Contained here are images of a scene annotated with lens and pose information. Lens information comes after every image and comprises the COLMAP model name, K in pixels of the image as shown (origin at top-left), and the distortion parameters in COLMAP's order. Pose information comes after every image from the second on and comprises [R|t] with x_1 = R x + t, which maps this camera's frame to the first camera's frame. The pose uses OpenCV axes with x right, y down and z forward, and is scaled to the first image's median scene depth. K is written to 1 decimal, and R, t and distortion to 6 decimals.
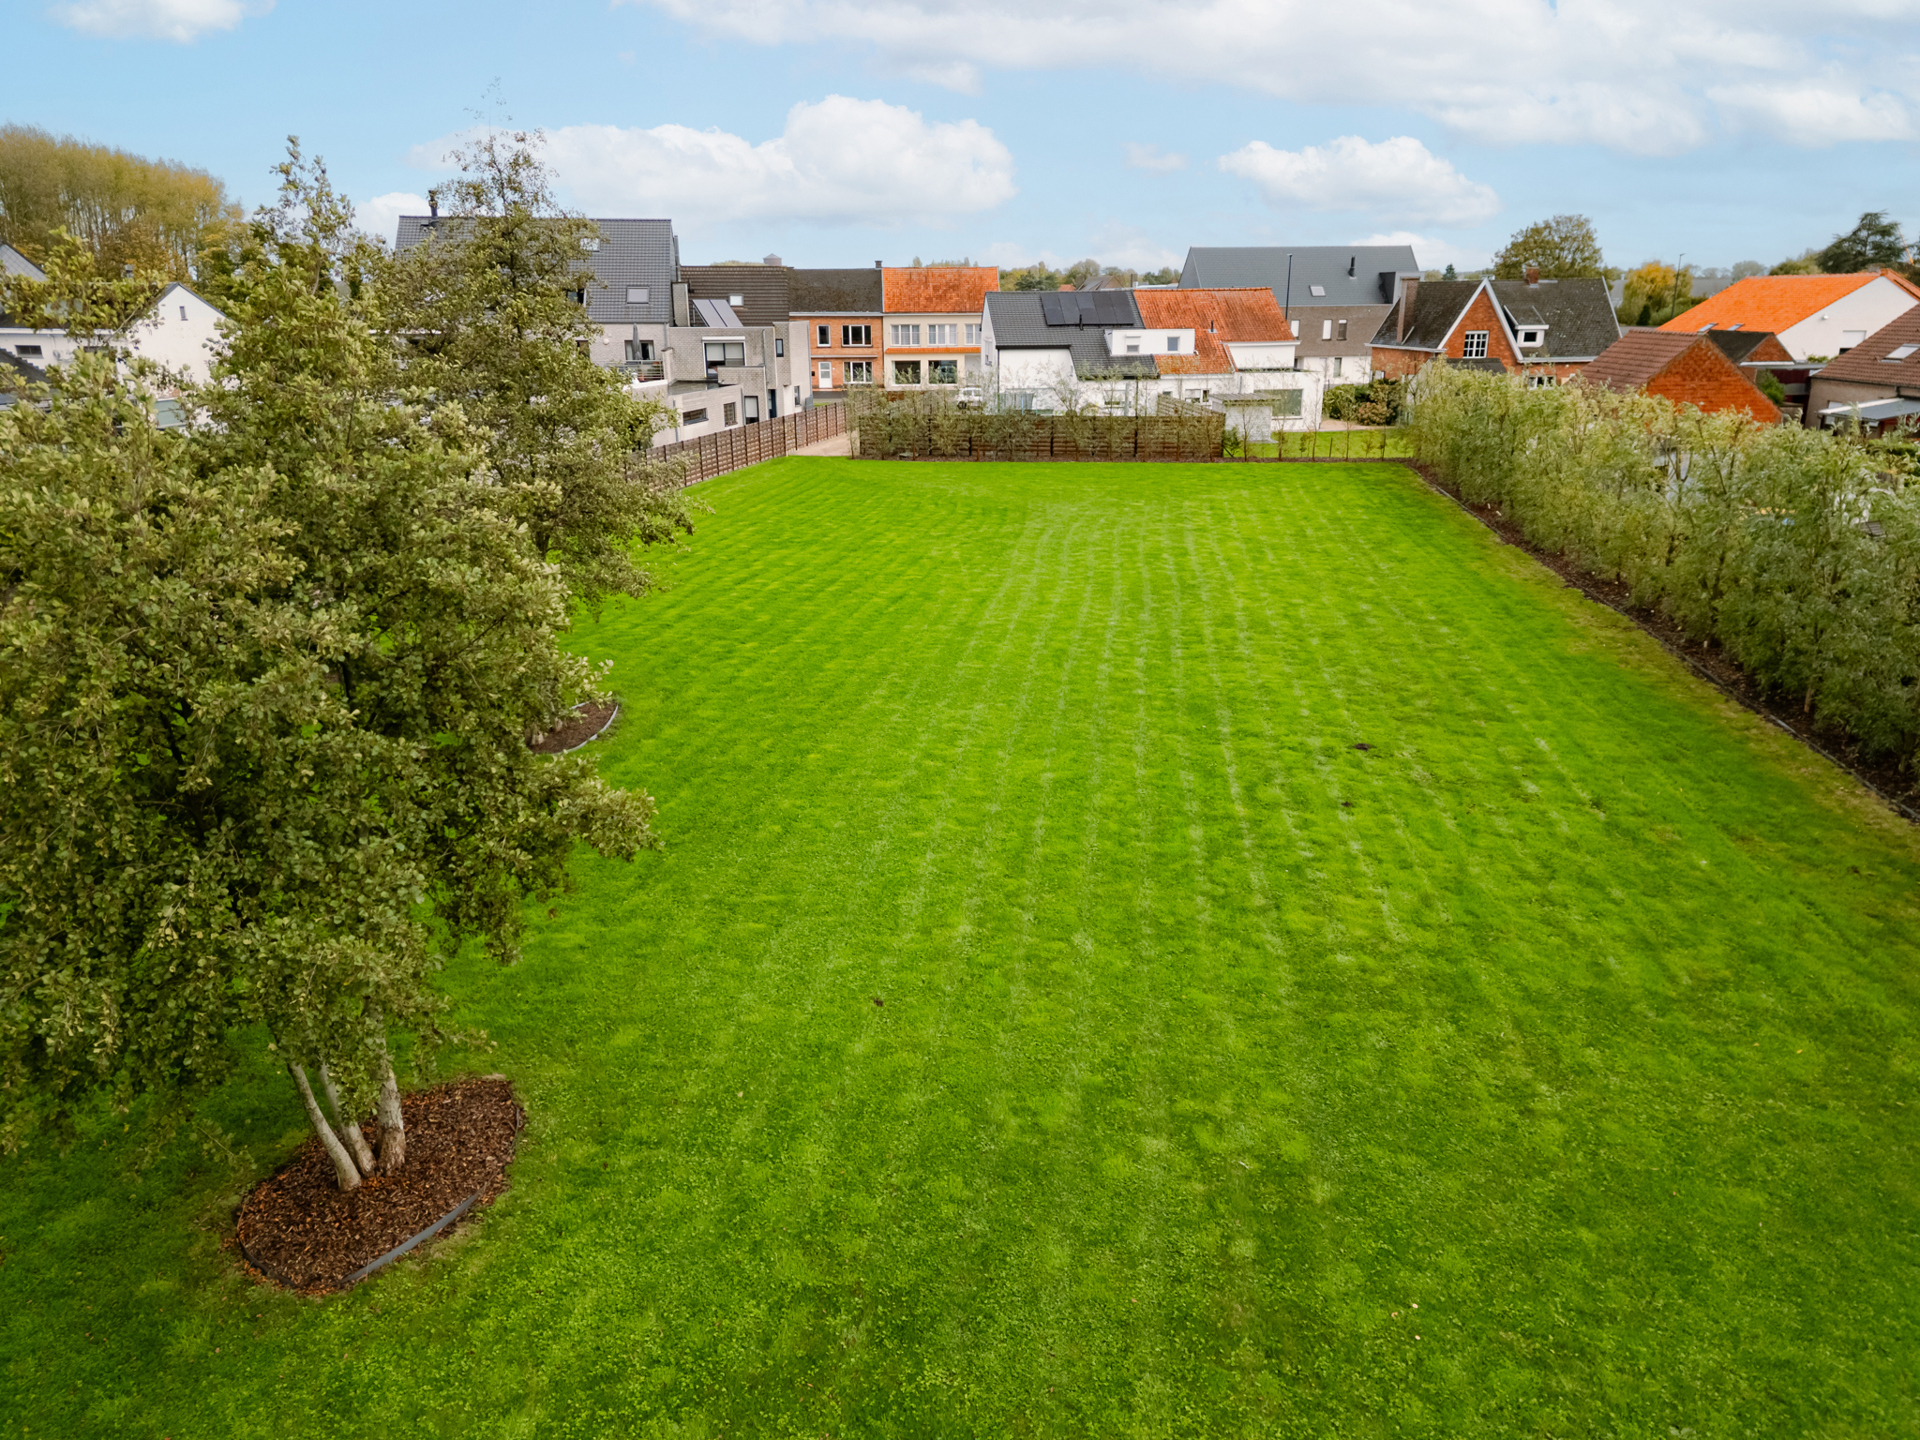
lens RADIAL K [[1328.7, 0, 960.0], [0, 1328.7, 720.0], [0, 0, 1]] dist [0.114320, -0.122036]
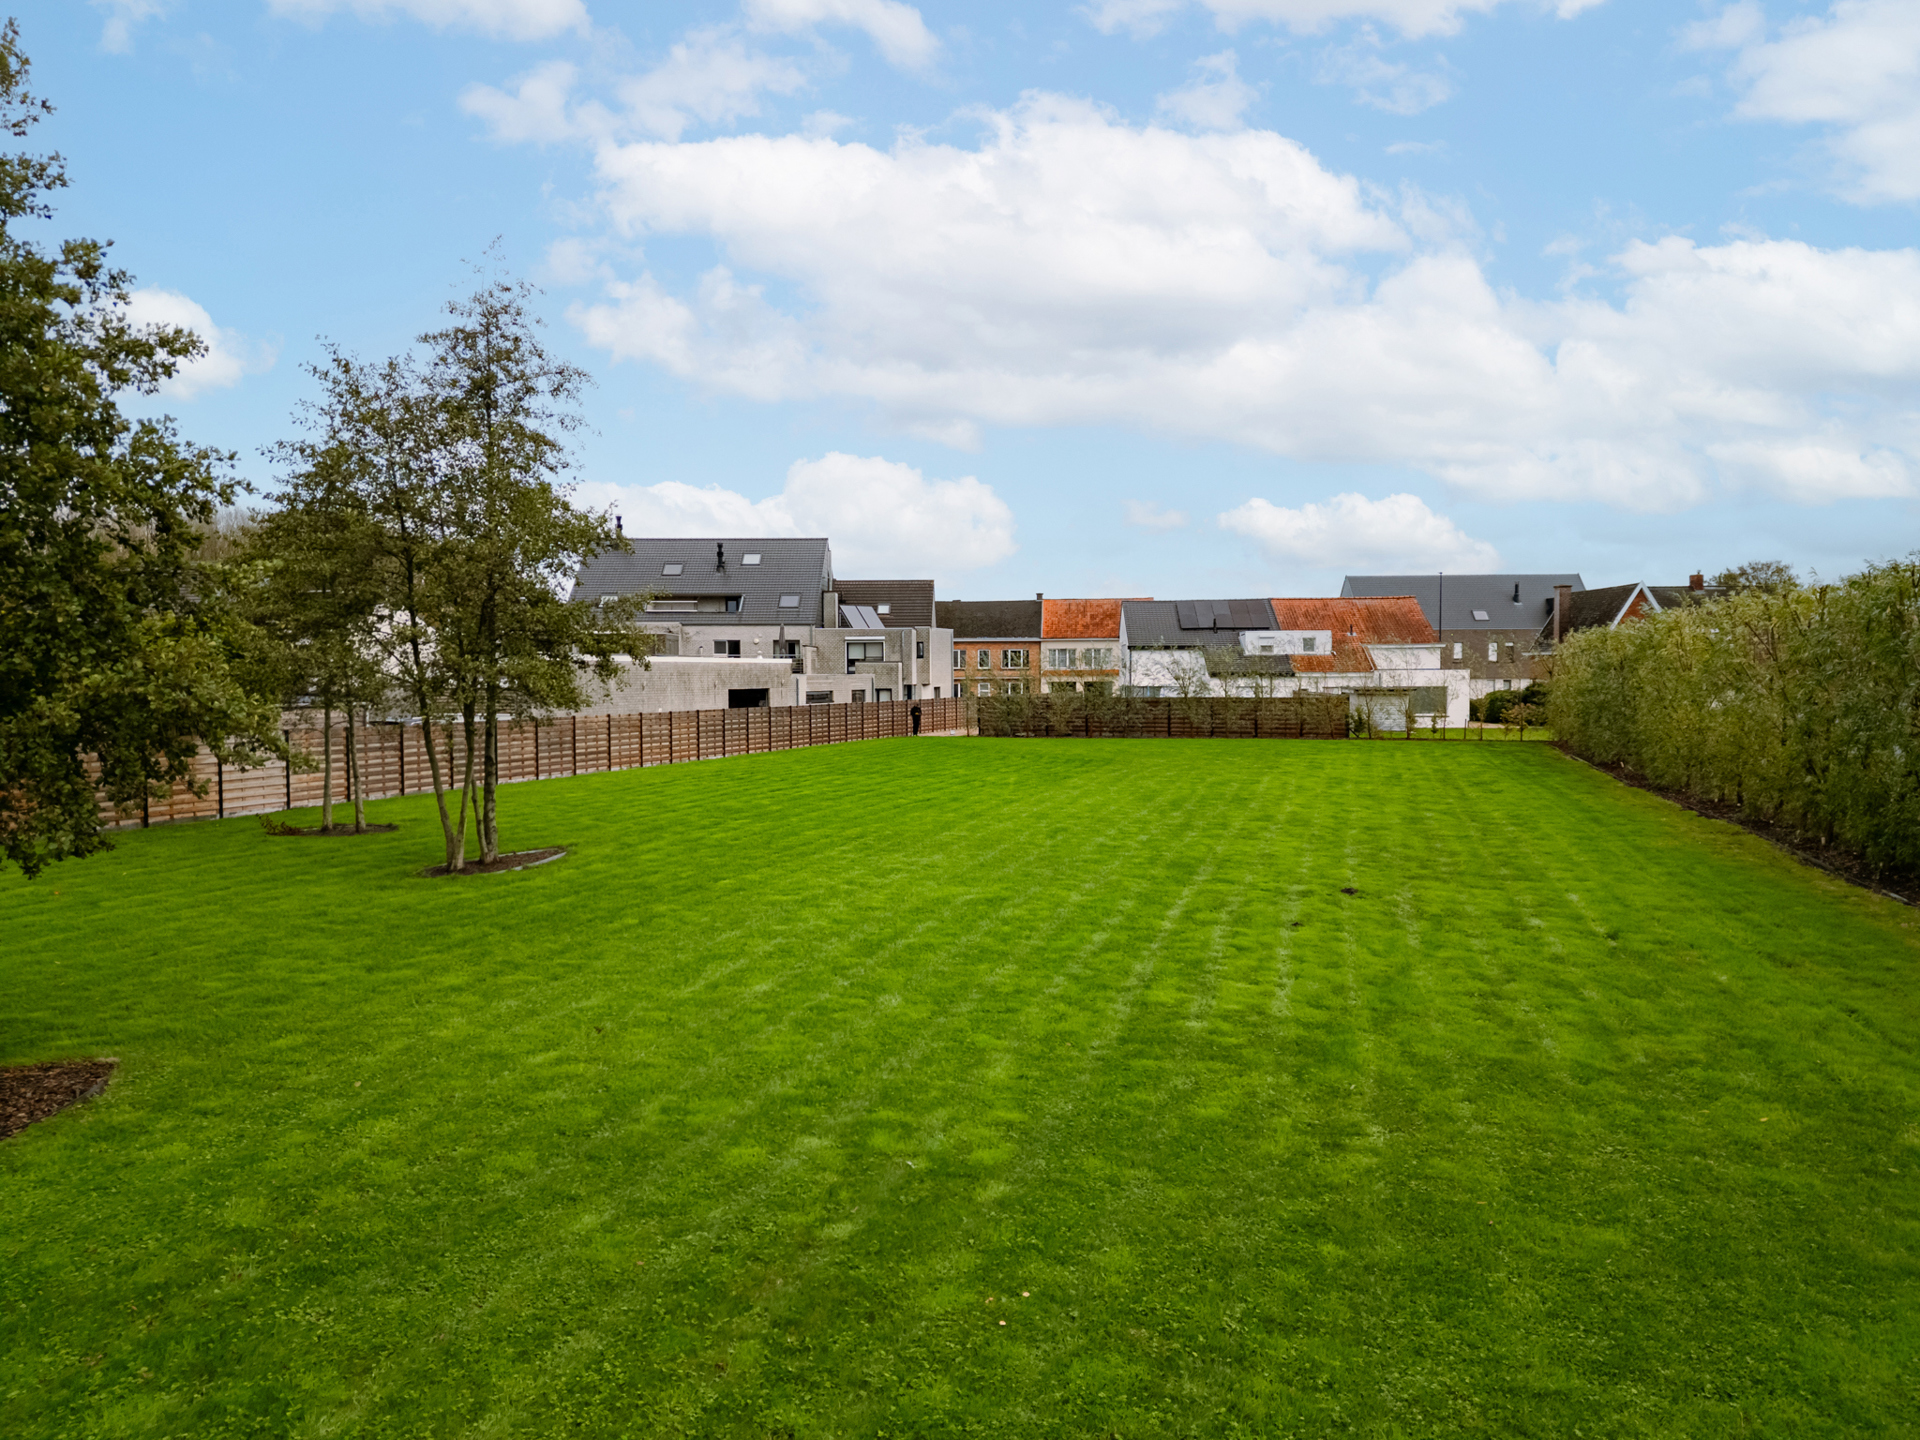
lens RADIAL K [[1328.7, 0, 960.0], [0, 1328.7, 720.0], [0, 0, 1]] dist [0.114320, -0.122036]
pose [[0.988168, 0.008451, -0.153143, 0.080573], [-0.048977, 0.963591, -0.262855, 0.066086], [0.145346, 0.267245, 0.952604, 0.052142]]
